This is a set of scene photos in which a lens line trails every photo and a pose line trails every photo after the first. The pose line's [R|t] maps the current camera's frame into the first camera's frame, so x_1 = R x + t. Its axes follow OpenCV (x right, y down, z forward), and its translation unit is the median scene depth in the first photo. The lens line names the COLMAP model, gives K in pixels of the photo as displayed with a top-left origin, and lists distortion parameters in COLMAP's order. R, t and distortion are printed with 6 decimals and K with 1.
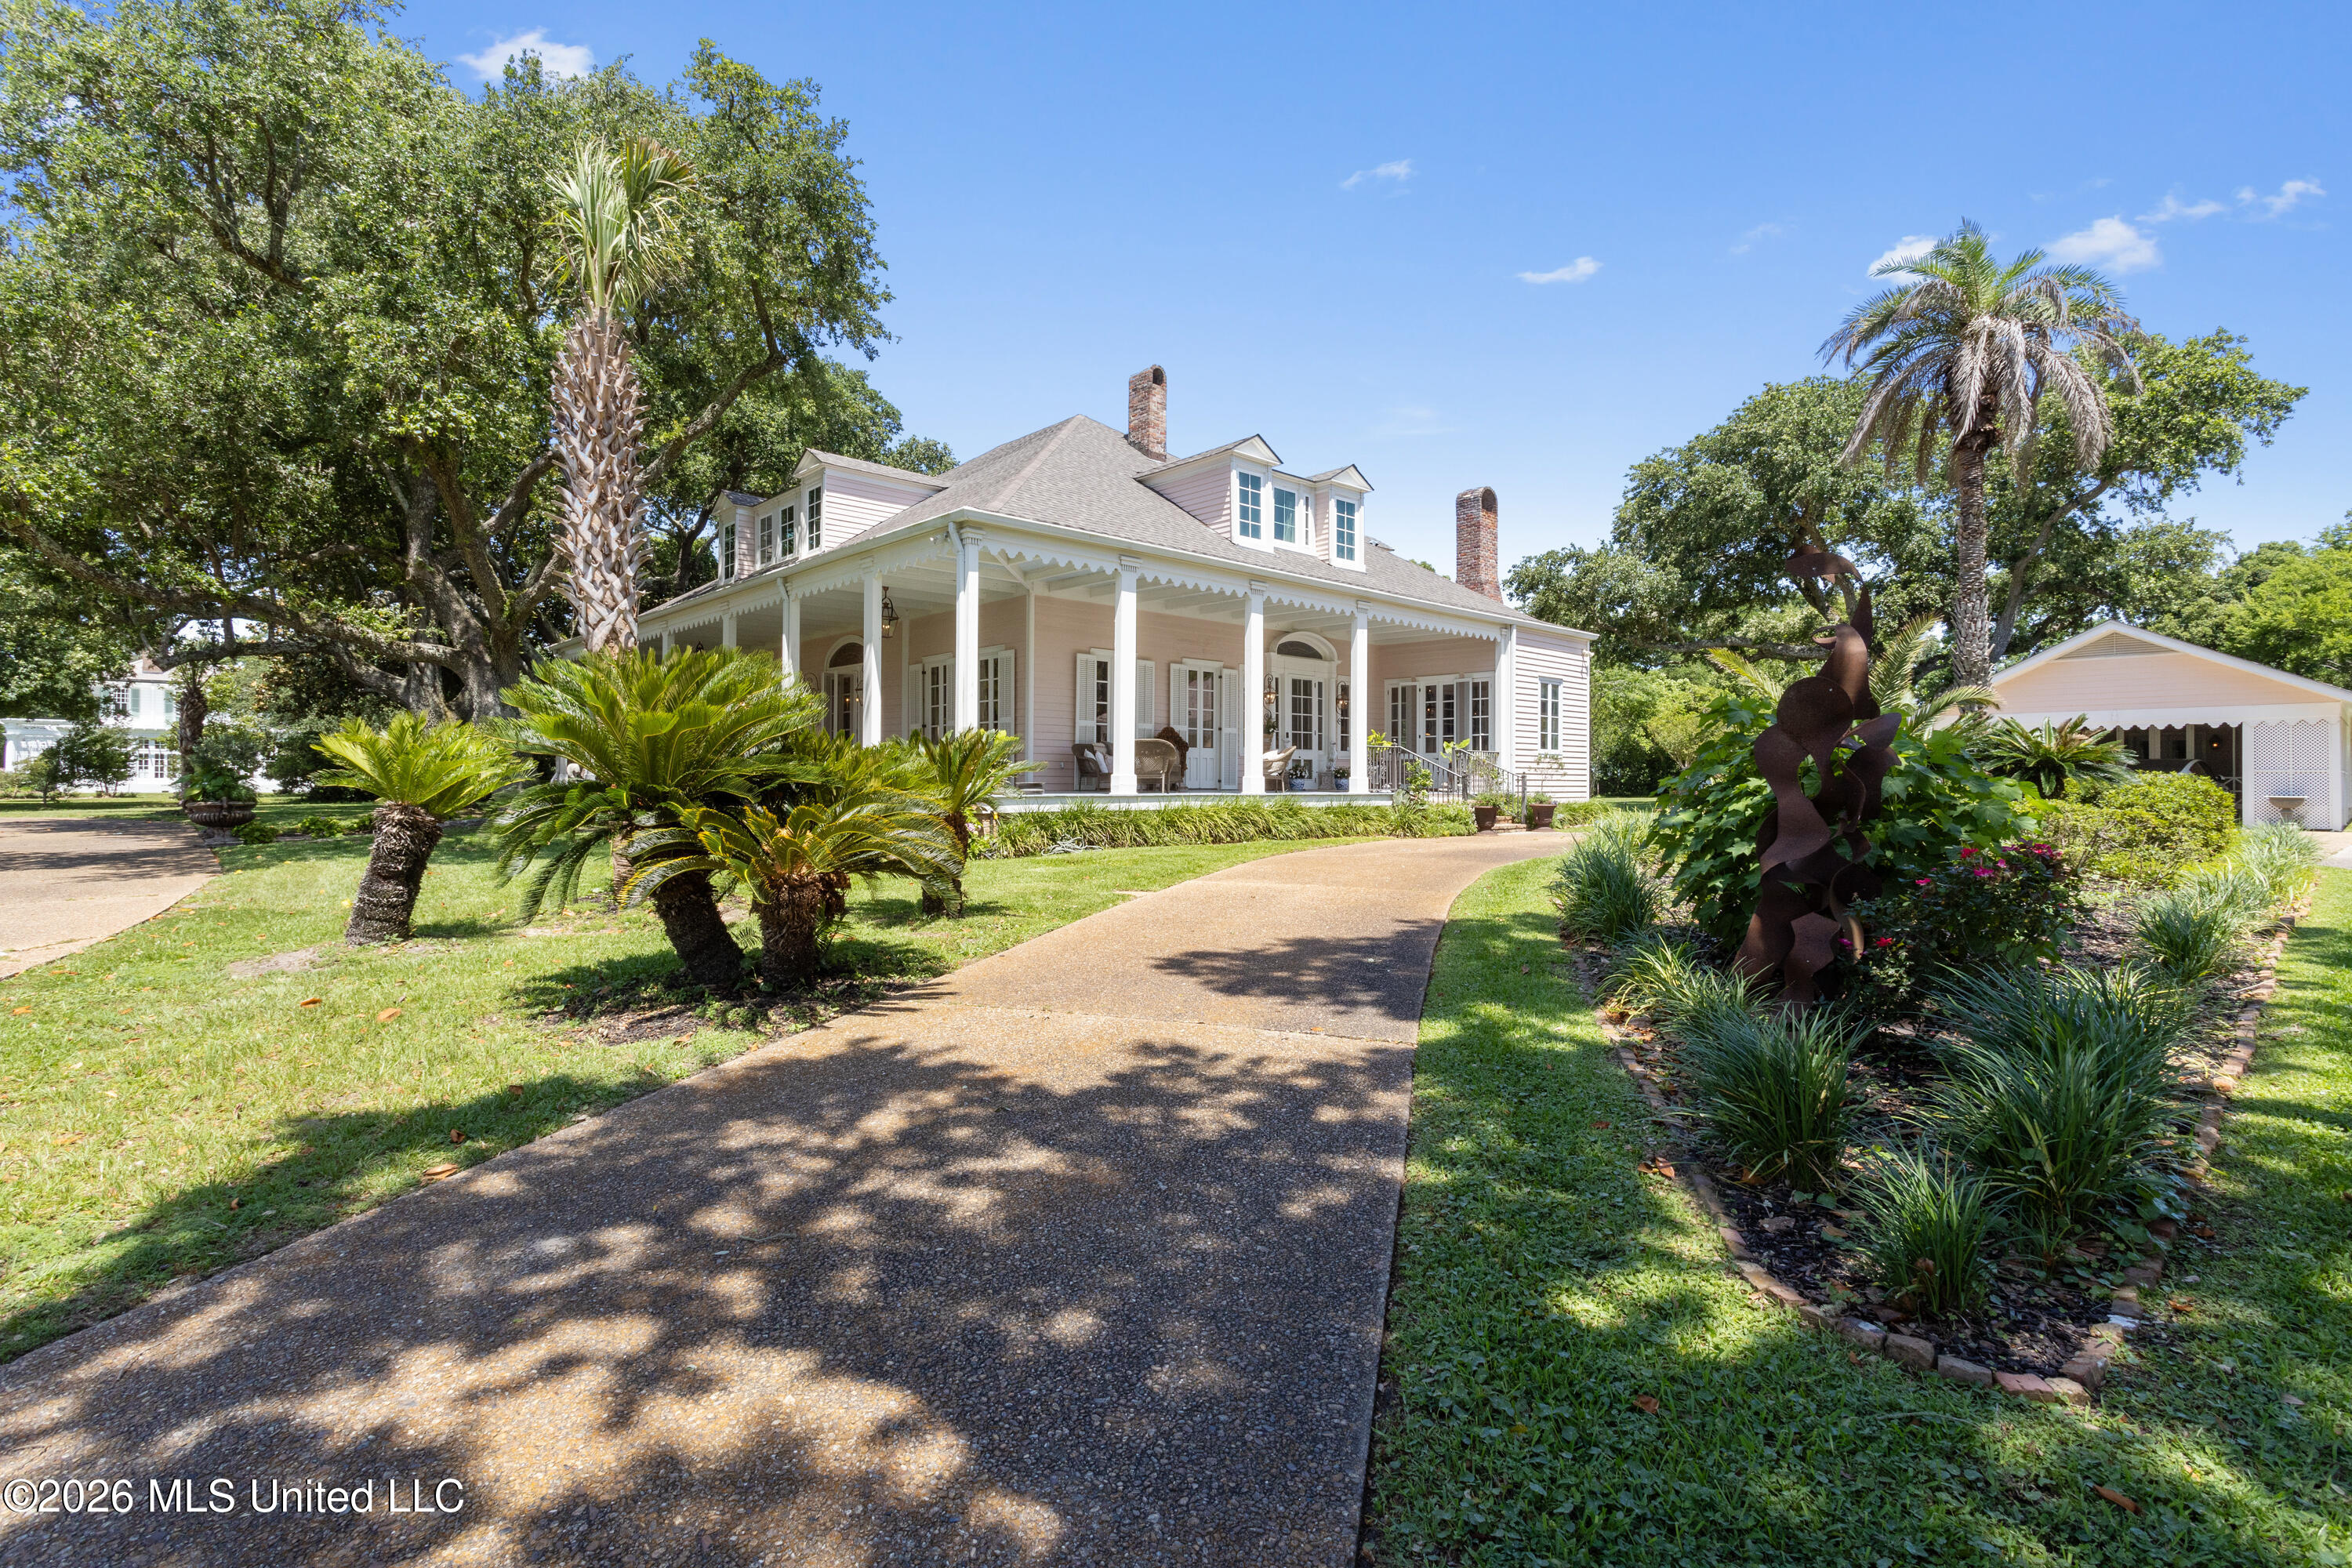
lens RADIAL K [[1126.5, 0, 1169.6], [0, 1126.5, 789.6], [0, 0, 1]] dist [-0.002456, 0.003362]
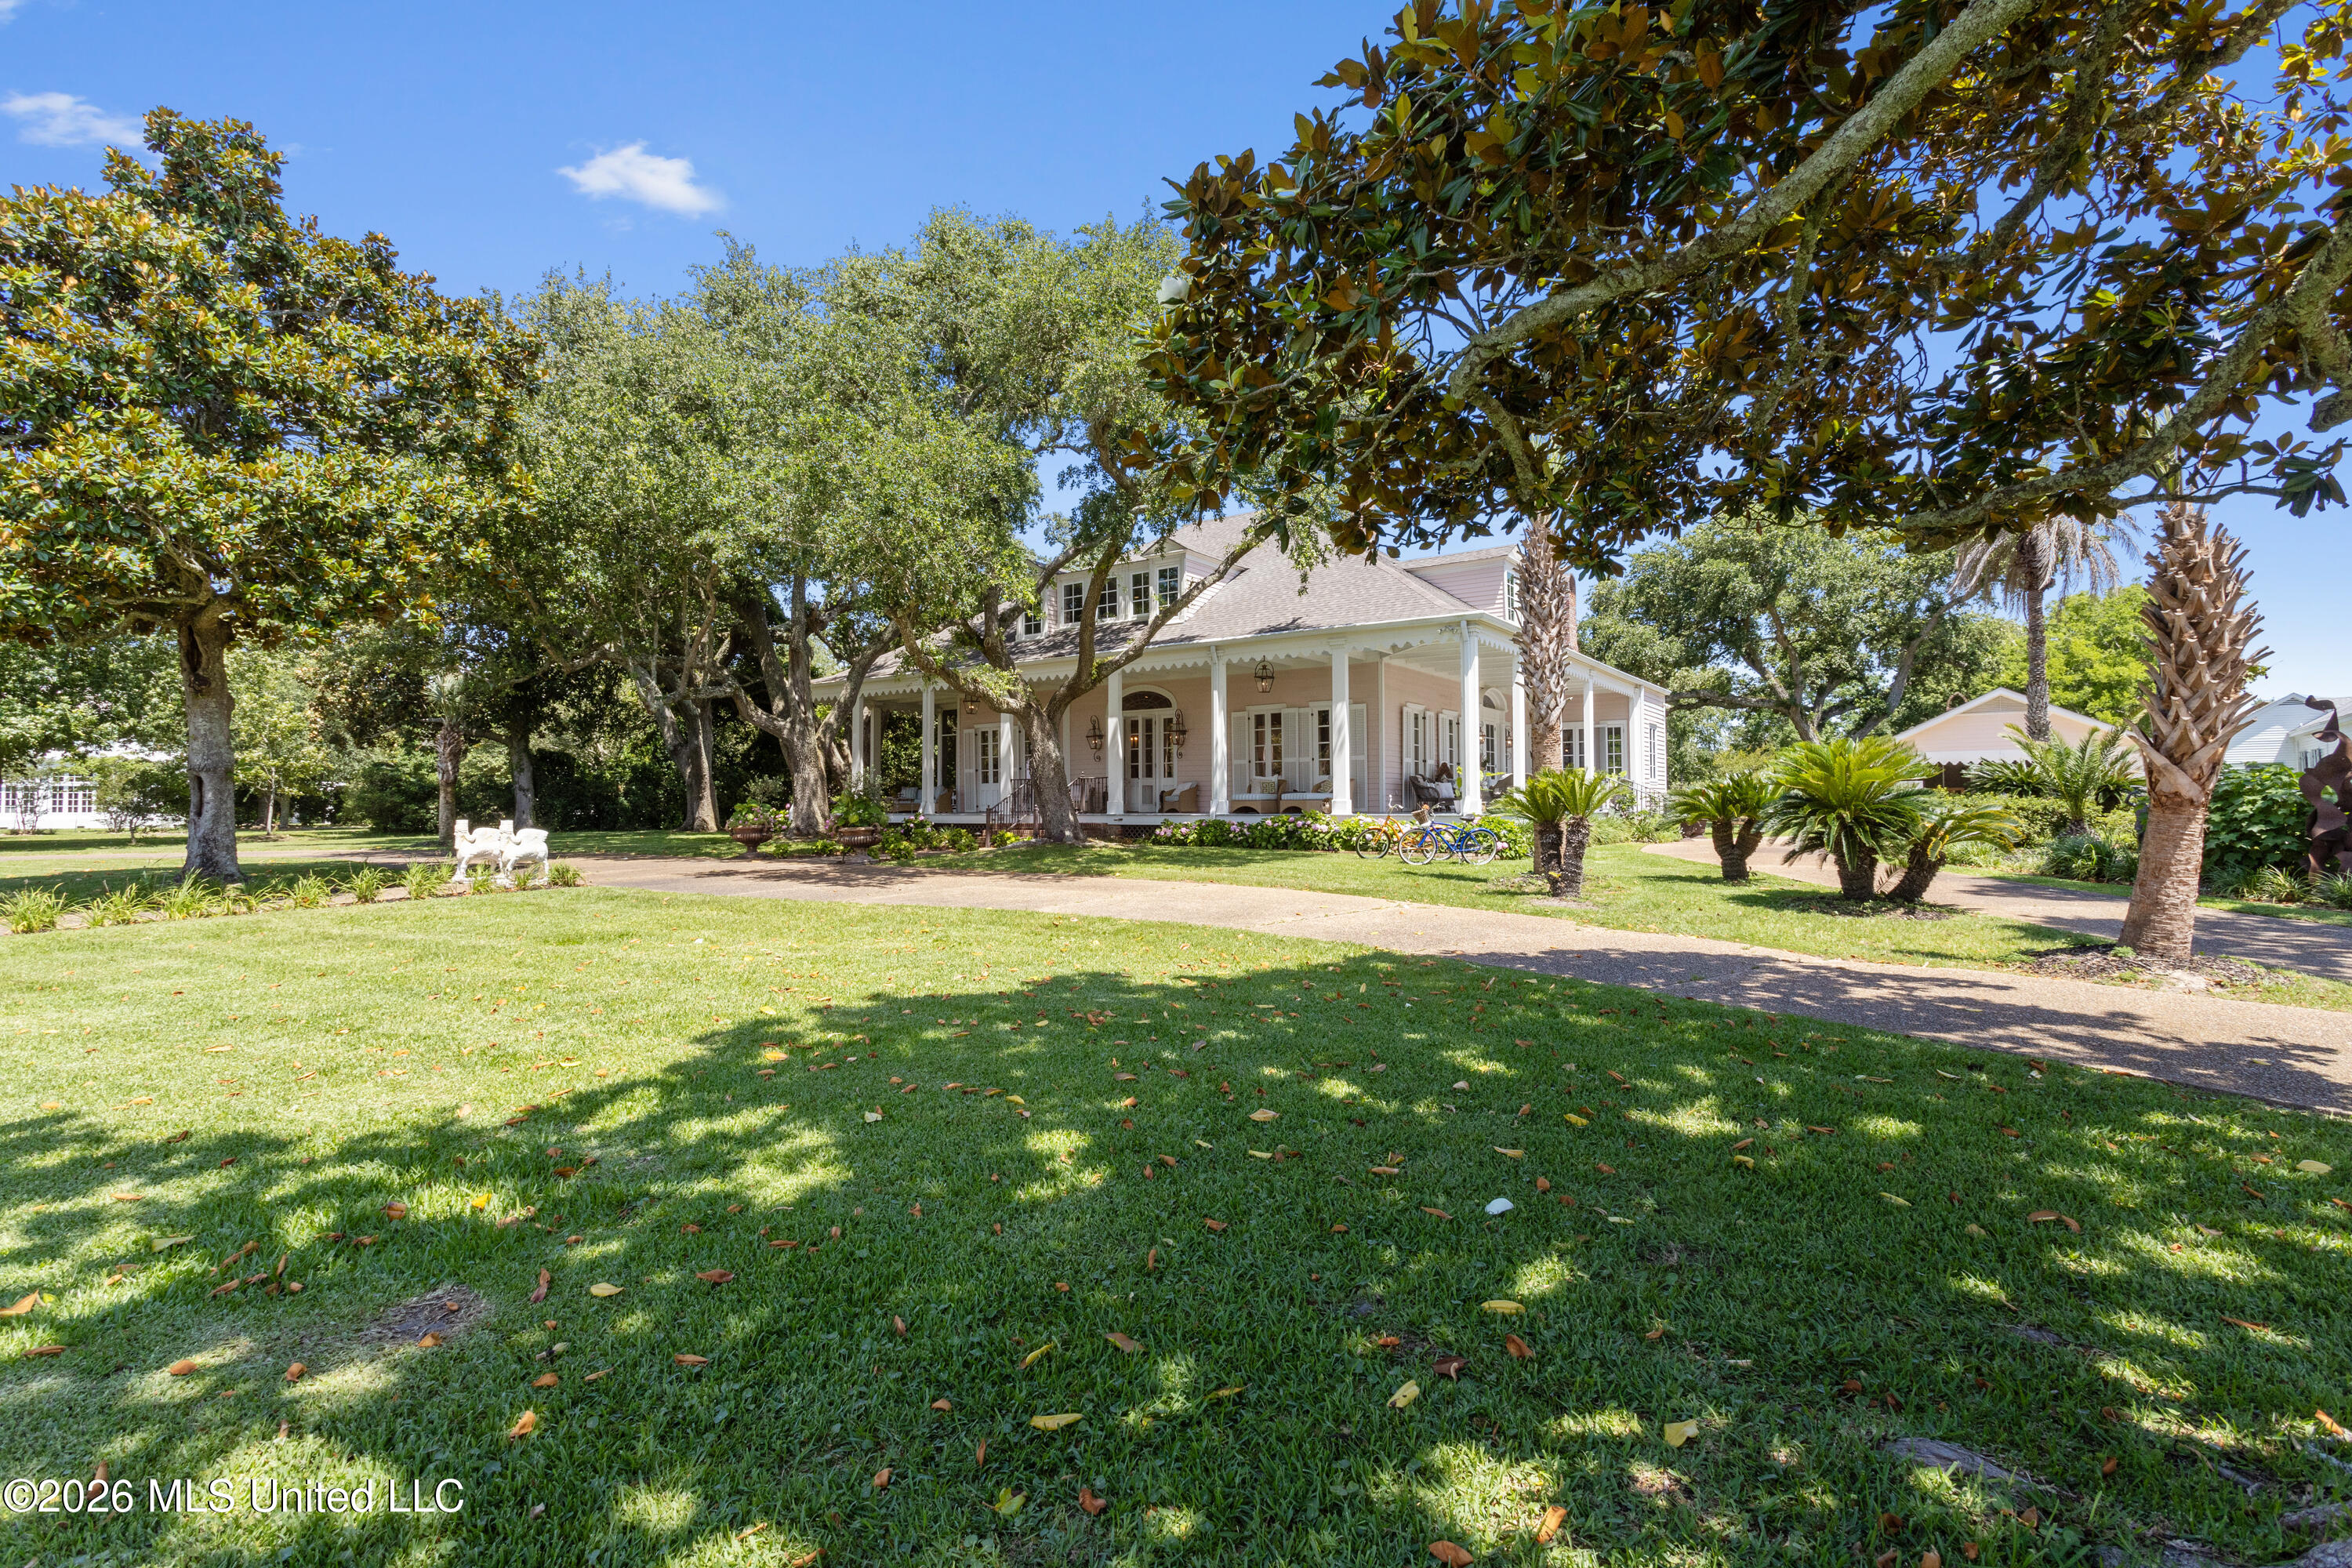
lens RADIAL K [[1126.5, 0, 1182.0], [0, 1126.5, 774.2], [0, 0, 1]] dist [-0.002456, 0.003362]
pose [[0.975934, -0.002212, 0.218053, -0.492786], [0.010148, 0.999326, -0.035285, 0.000461], [-0.217828, 0.036649, 0.975299, -0.170048]]
